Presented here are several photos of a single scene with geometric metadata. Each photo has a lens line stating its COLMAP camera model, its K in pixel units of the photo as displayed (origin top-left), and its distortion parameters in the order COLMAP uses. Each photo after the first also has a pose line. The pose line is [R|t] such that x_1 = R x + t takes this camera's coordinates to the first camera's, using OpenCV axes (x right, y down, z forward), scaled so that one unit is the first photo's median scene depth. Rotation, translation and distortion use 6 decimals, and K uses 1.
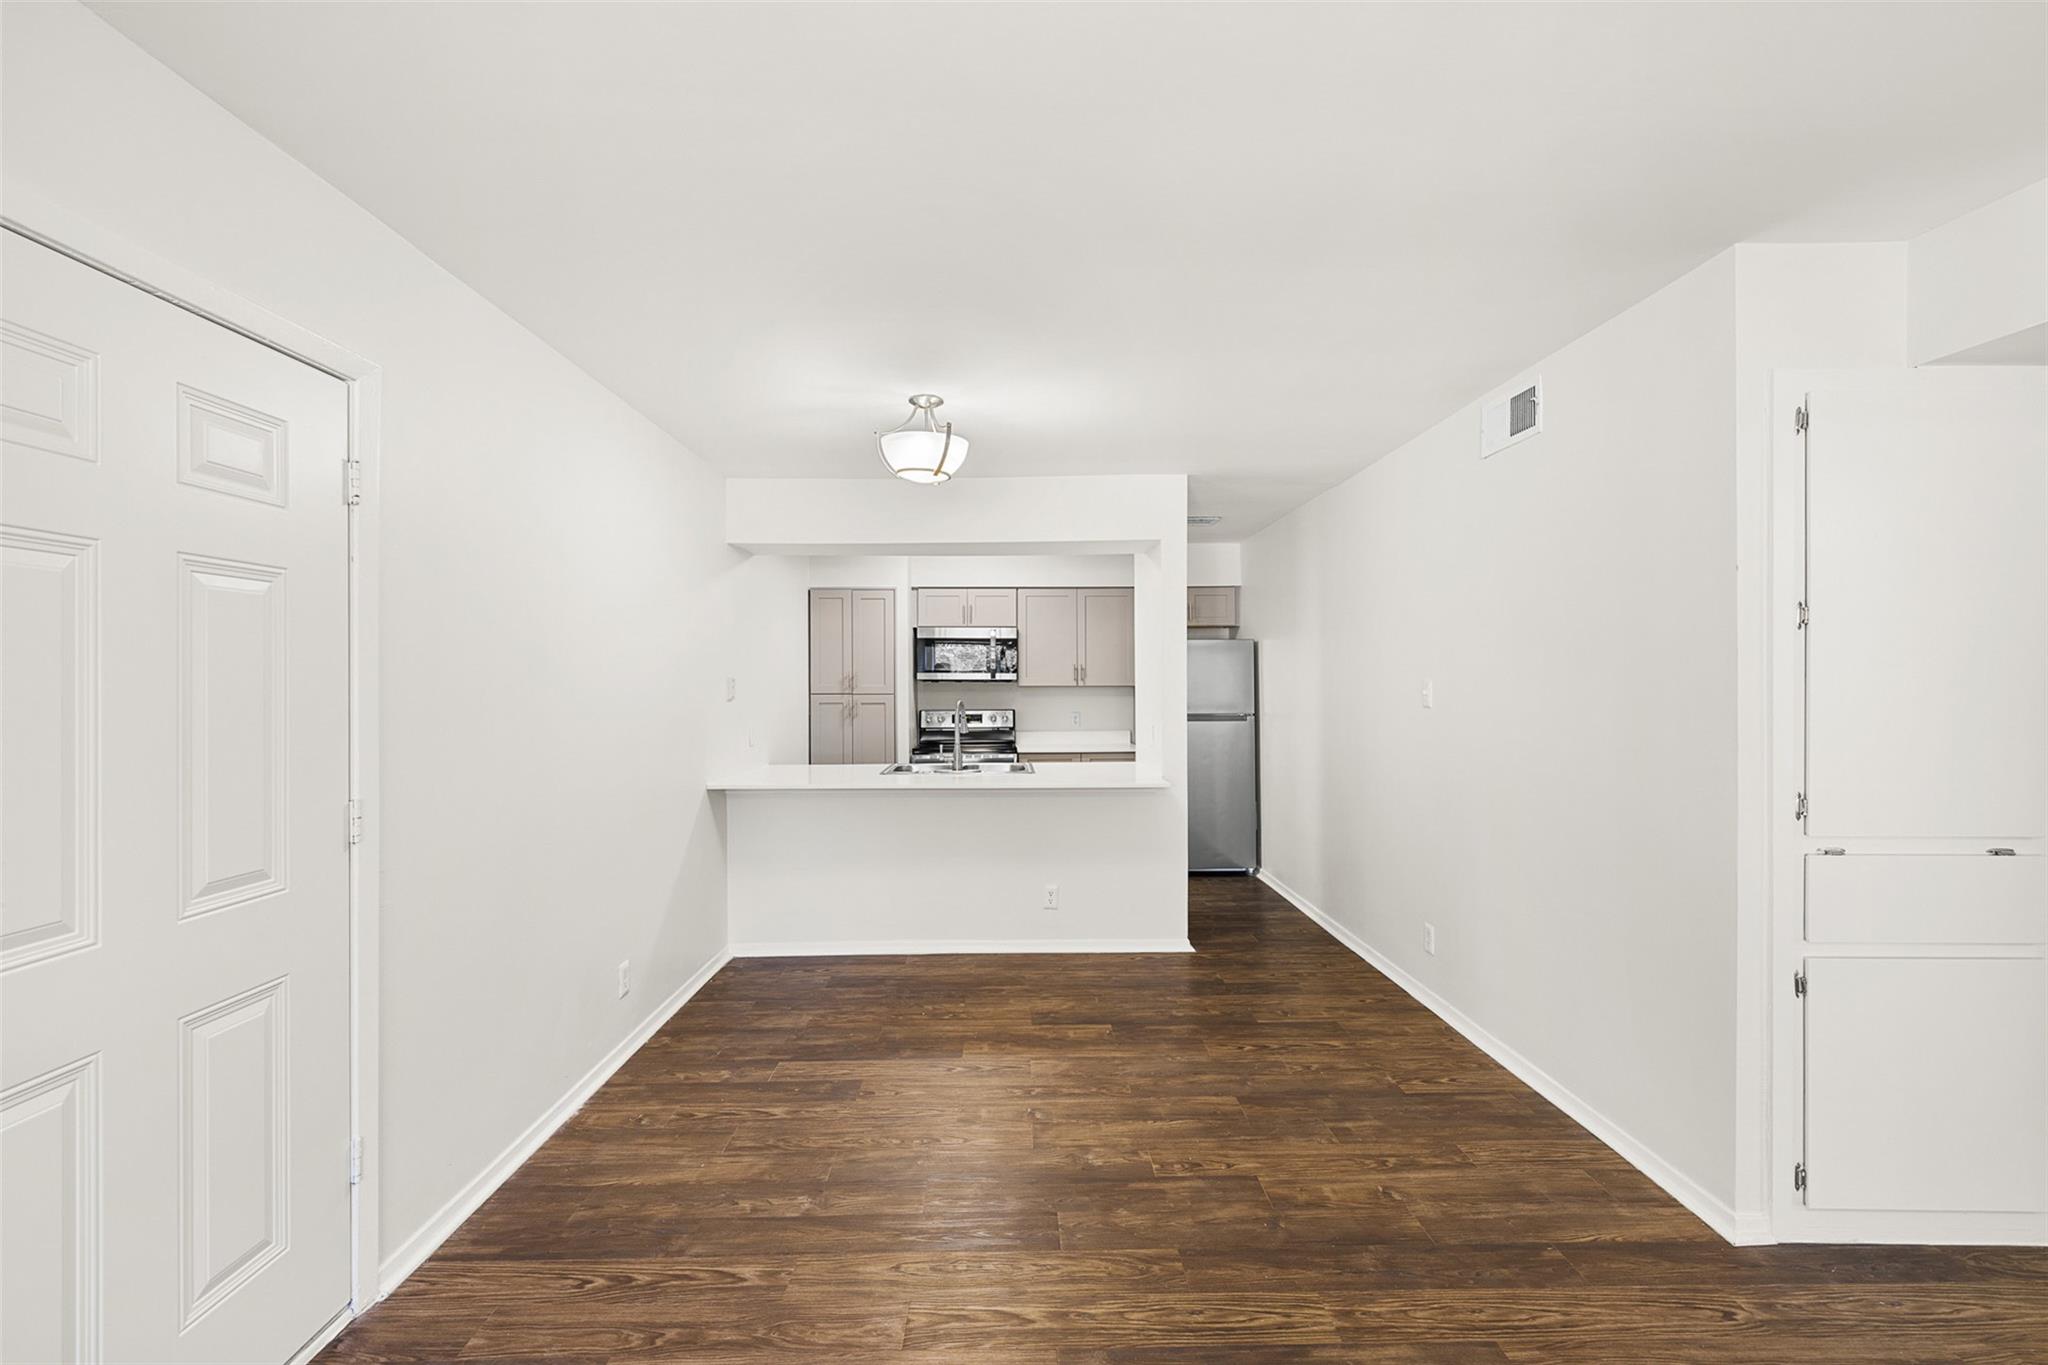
lens RADIAL K [[858.7, 0, 1022.7], [0, 858.7, 678.1], [0, 0, 1]] dist [0.002594, 0.000168]
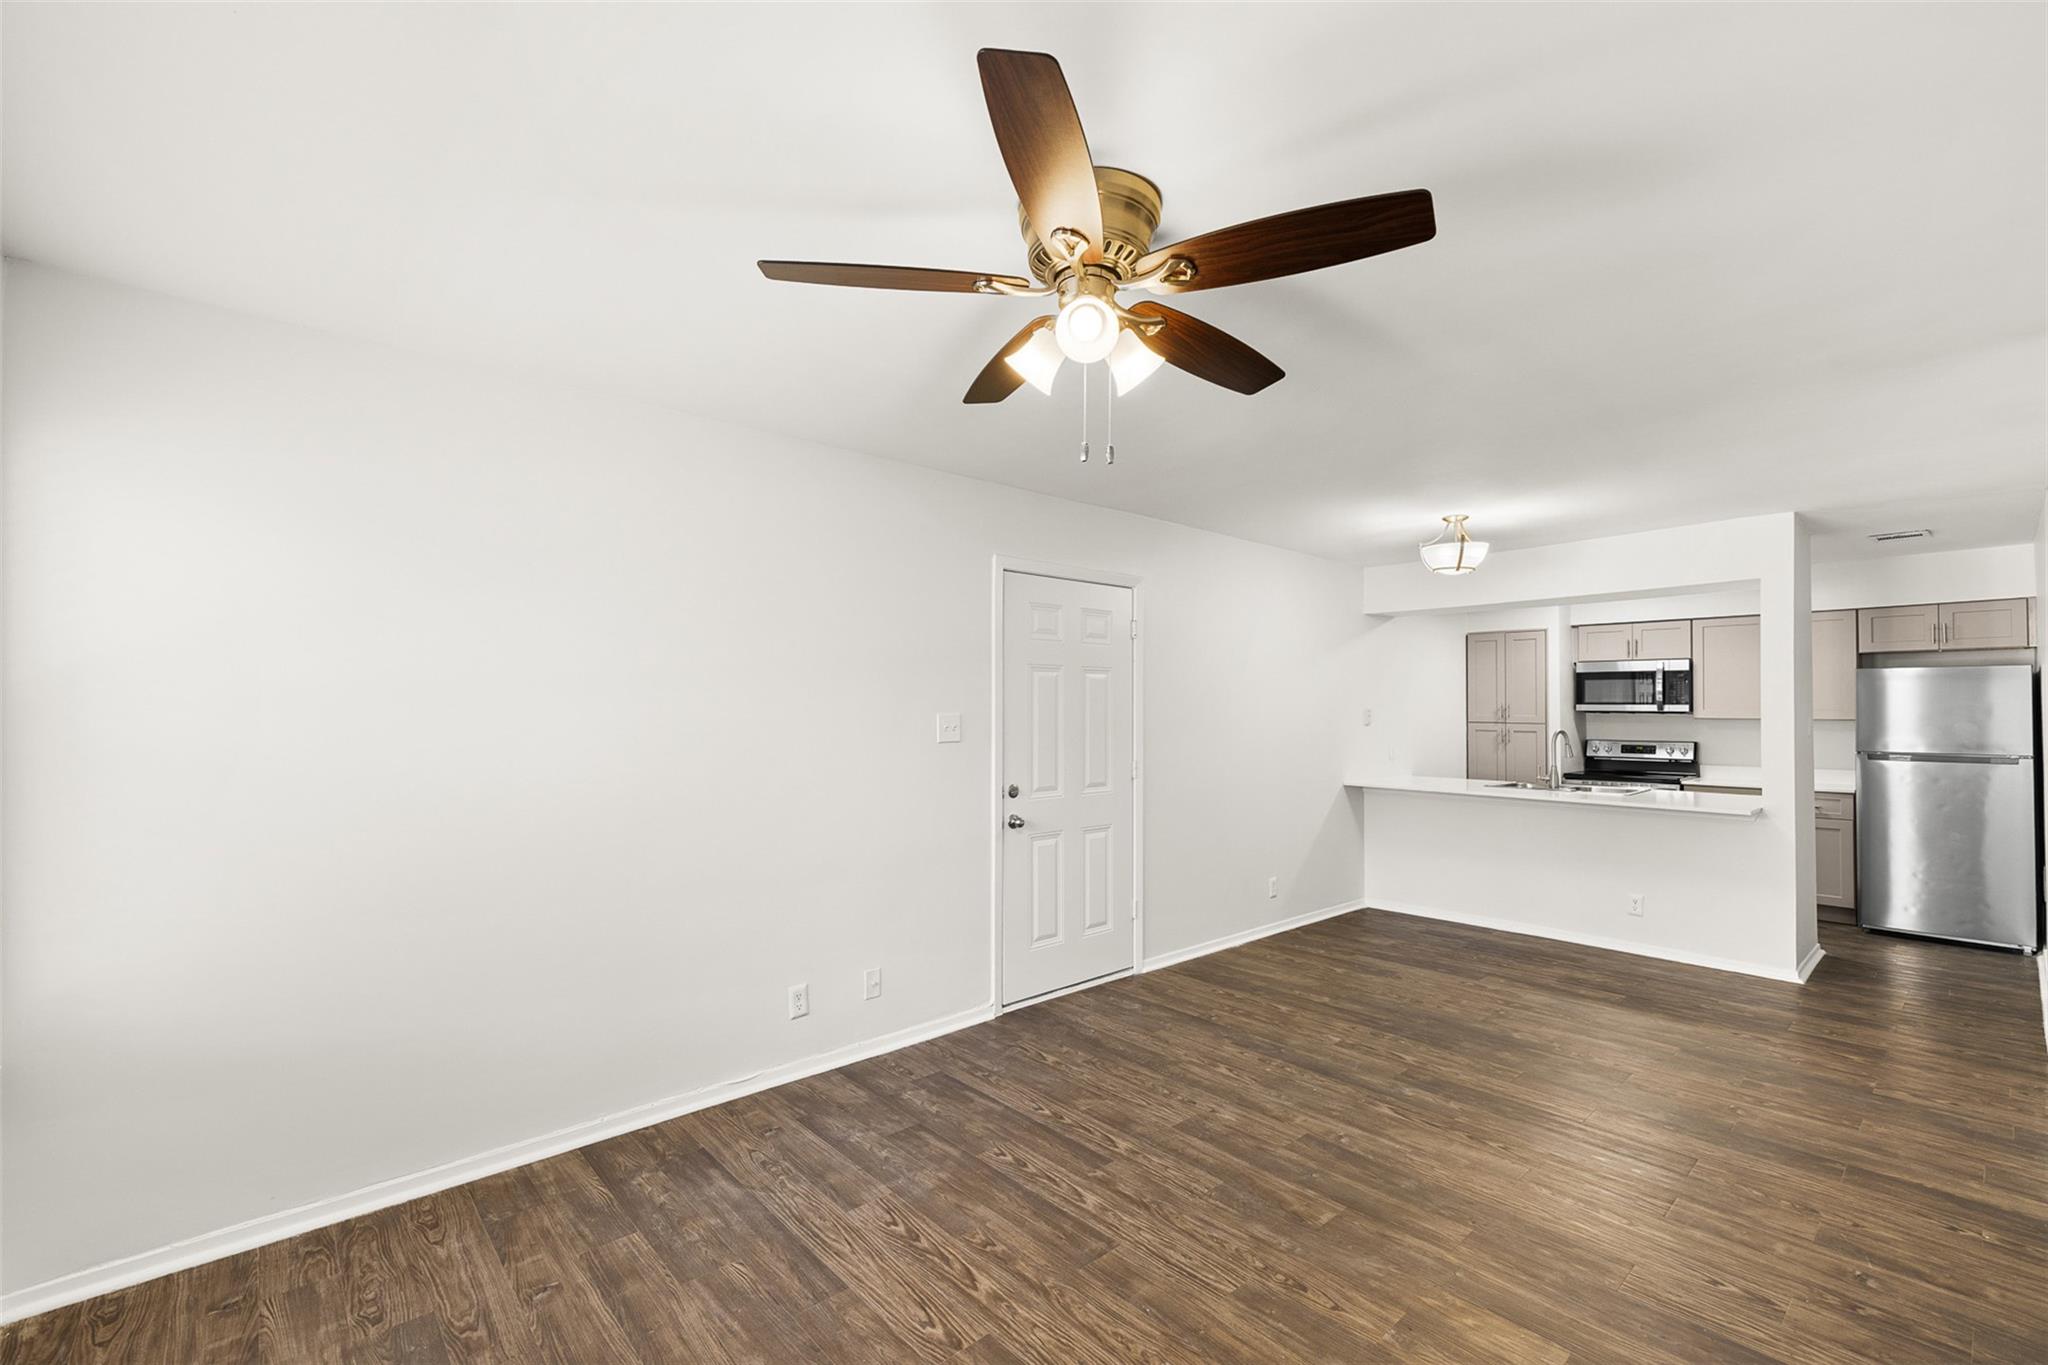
lens RADIAL K [[876.5, 0, 1027.6], [0, 876.5, 690.3], [0, 0, 1]] dist [0.001205, 0.000378]
pose [[0.653457, -0.009586, -0.756903, 0.369203], [-0.003061, 0.999878, -0.015306, -0.007042], [0.756958, 0.012319, 0.653348, -0.346746]]
